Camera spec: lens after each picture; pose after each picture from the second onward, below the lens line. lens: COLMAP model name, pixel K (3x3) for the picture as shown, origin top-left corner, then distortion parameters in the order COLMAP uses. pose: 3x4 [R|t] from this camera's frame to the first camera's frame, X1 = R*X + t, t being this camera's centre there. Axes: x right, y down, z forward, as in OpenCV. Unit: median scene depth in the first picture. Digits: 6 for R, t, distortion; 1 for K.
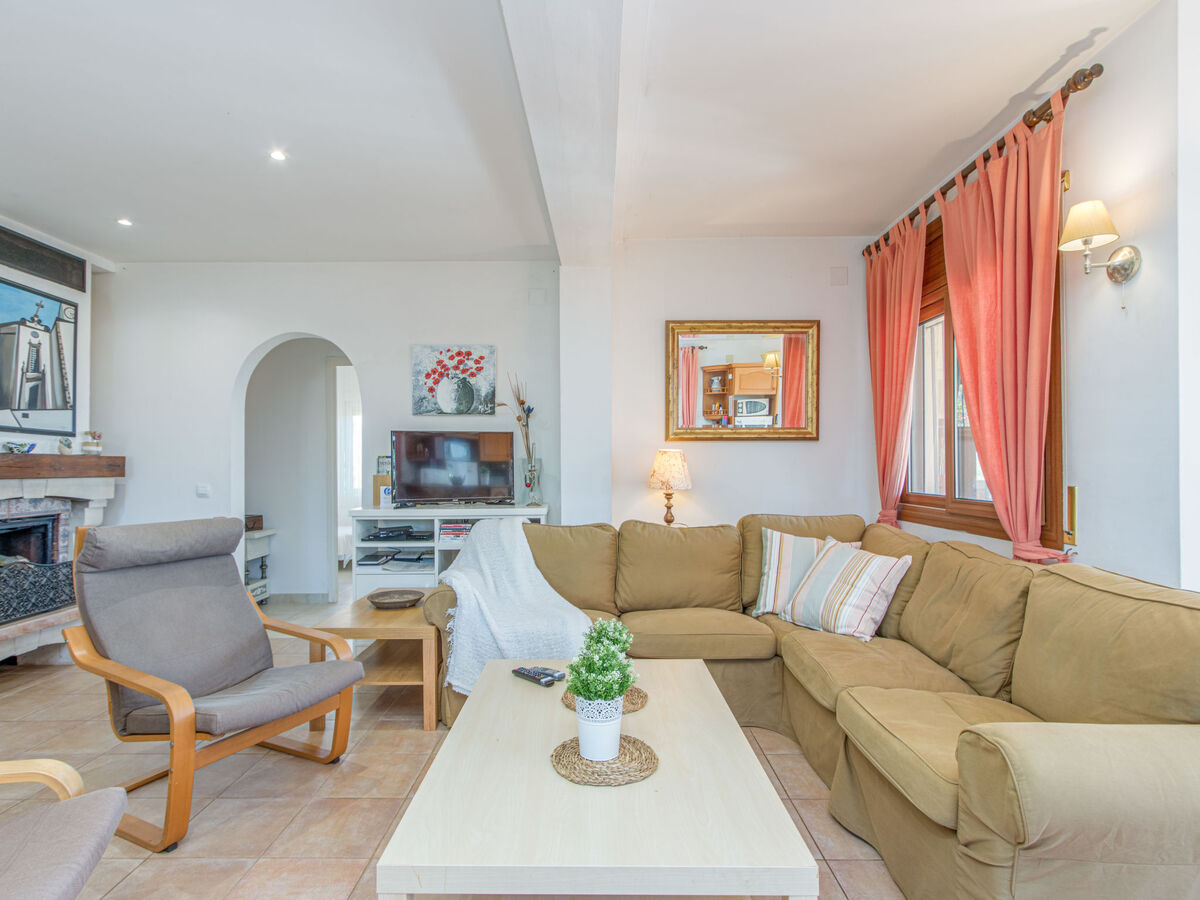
lens RADIAL K [[630.3, 0, 588.7], [0, 630.3, 462.9], [0, 0, 1]] dist [0.001809, 0.001202]
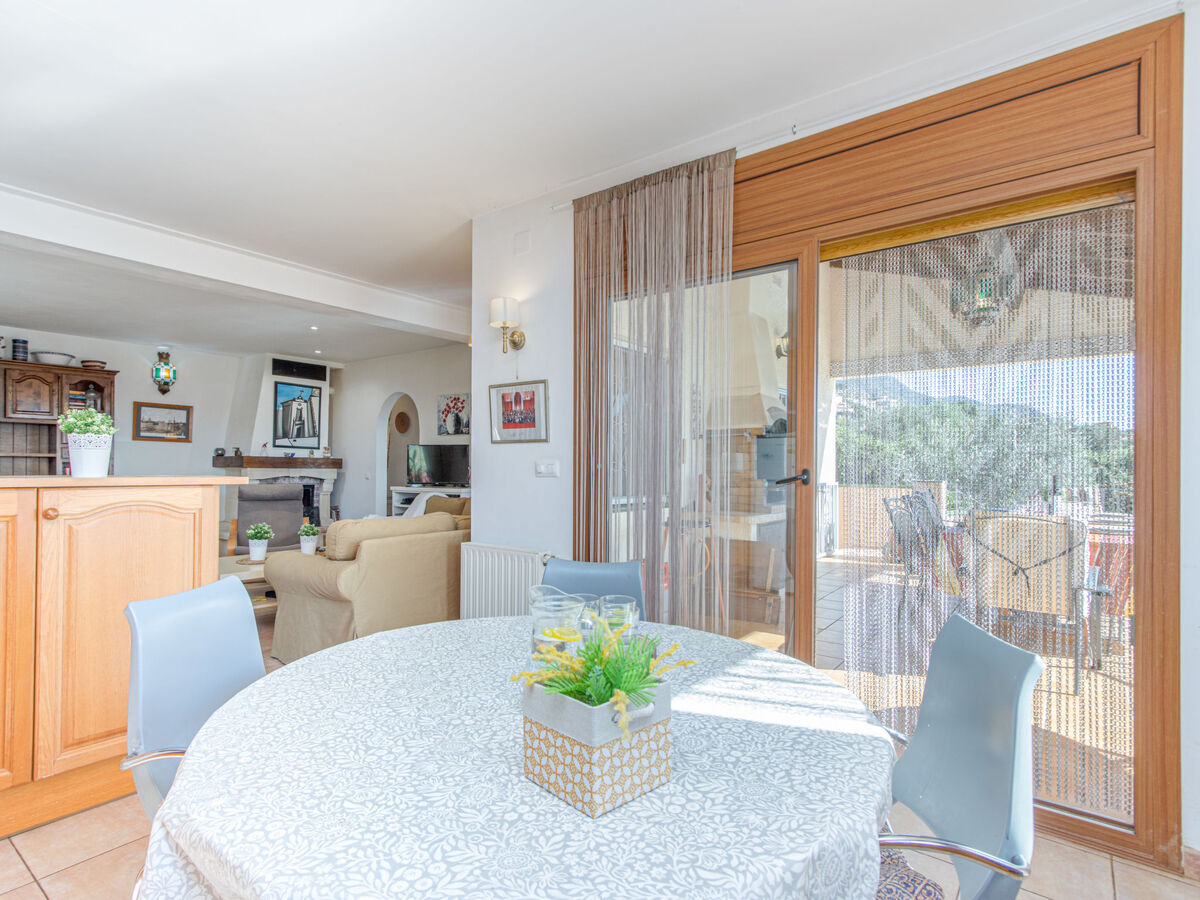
lens RADIAL K [[630.3, 0, 588.7], [0, 630.3, 462.9], [0, 0, 1]] dist [0.001809, 0.001202]
pose [[0.802123, 0.005459, -0.597135, 1.213649], [-0.007741, 0.999969, -0.001255, 0.000269], [0.597109, 0.005629, 0.802140, -0.176202]]
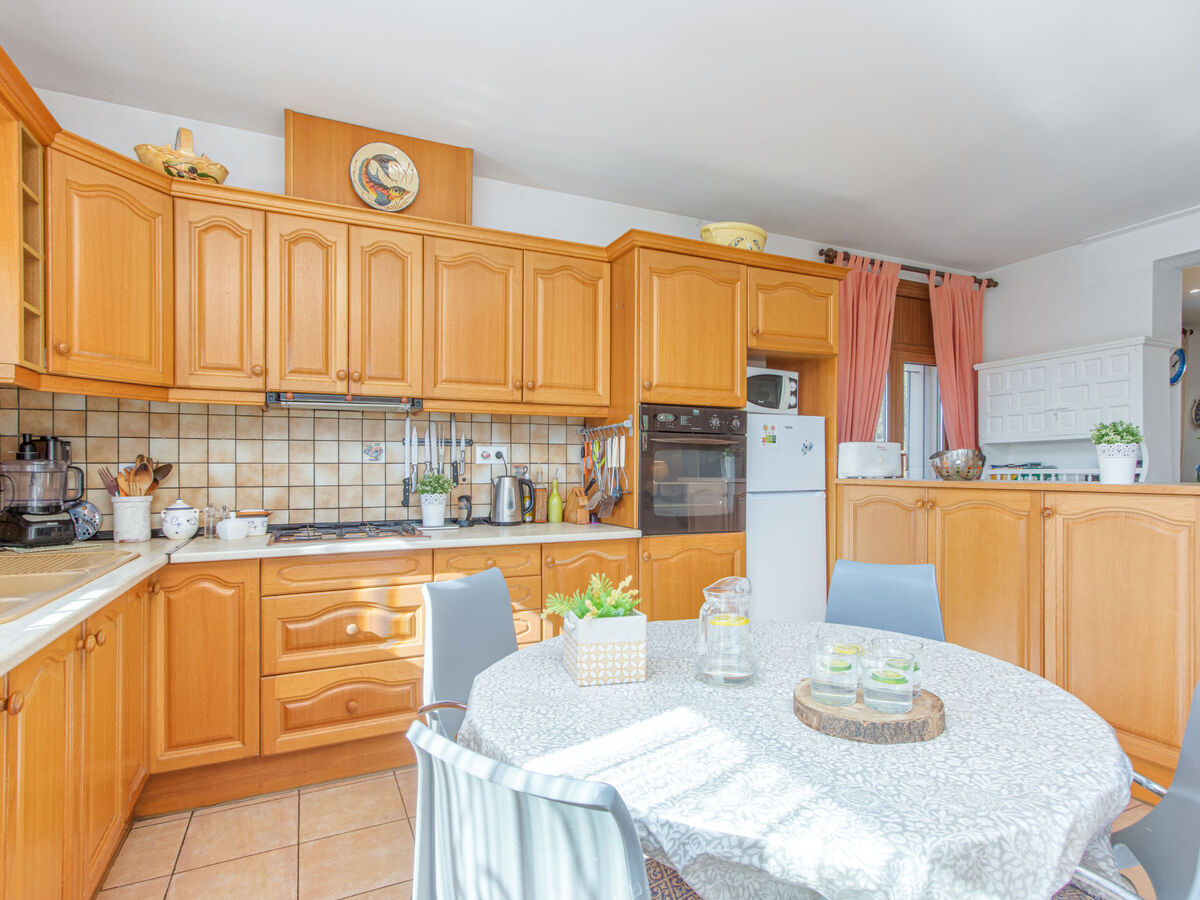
lens RADIAL K [[630.3, 0, 588.7], [0, 630.3, 462.9], [0, 0, 1]] dist [0.001809, 0.001202]
pose [[-0.899778, 0.003811, -0.436330, 1.251766], [0.007644, 0.999946, -0.007030, -0.004217], [0.436280, -0.009661, -0.899759, 0.340592]]
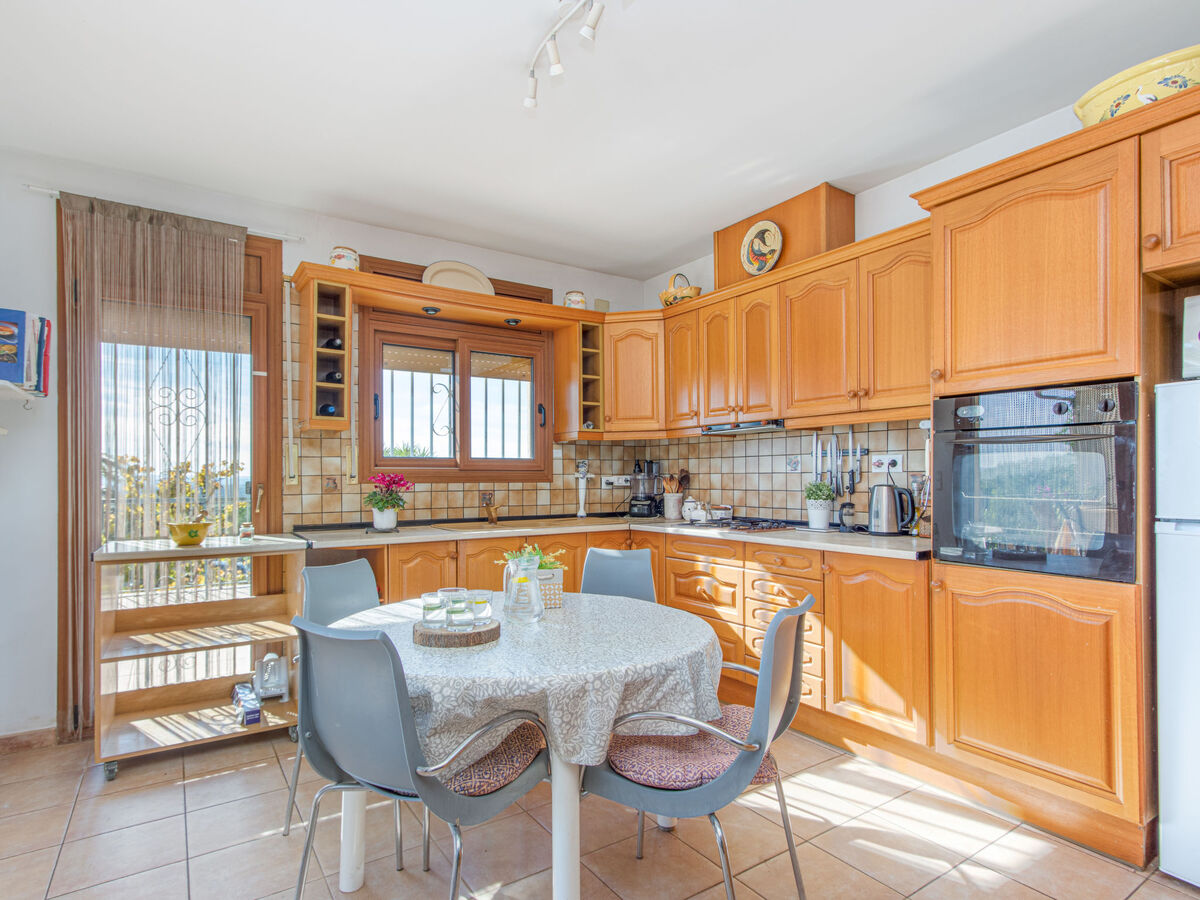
lens RADIAL K [[630.3, 0, 588.7], [0, 630.3, 462.9], [0, 0, 1]] dist [0.001809, 0.001202]
pose [[-0.569426, 0.026306, 0.821622, 0.560709], [0.004684, 0.999575, -0.028757, -0.000548], [-0.822030, -0.012526, -0.569307, 0.317040]]
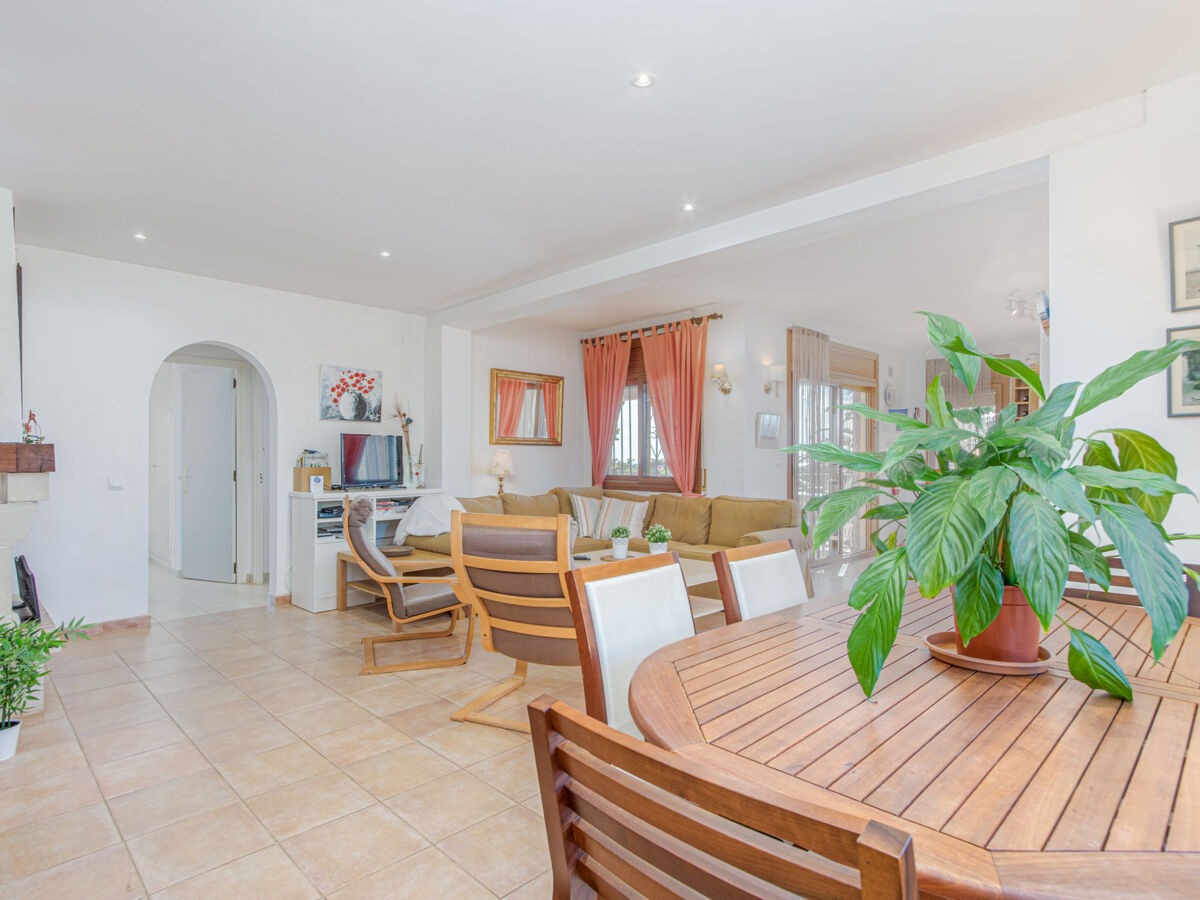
lens RADIAL K [[634.2, 0, 579.6], [0, 634.2, 479.7], [0, 0, 1]] dist [-0.000772, 0.001140]
pose [[0.707761, -0.020812, 0.706145, -0.884254], [-0.005295, 0.999382, 0.034762, -0.003230], [-0.706432, -0.028343, 0.707213, -0.291912]]
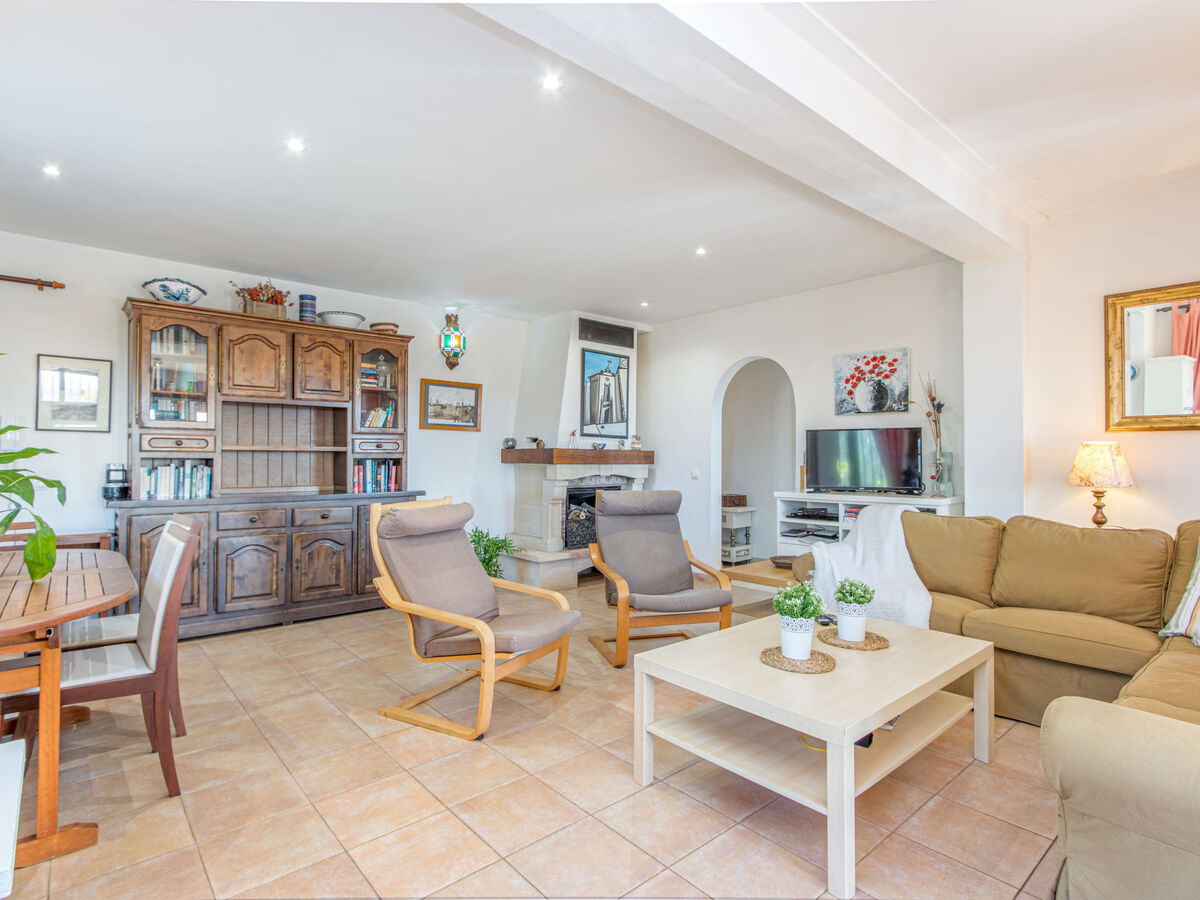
lens RADIAL K [[621.9, 0, 583.4], [0, 621.9, 449.7], [0, 0, 1]] dist [0.001964, 0.000822]
pose [[0.654208, -0.003166, -0.756308, 0.319845], [-0.002704, 0.999975, -0.006525, -0.002779], [0.756310, 0.006314, 0.654183, -0.129386]]
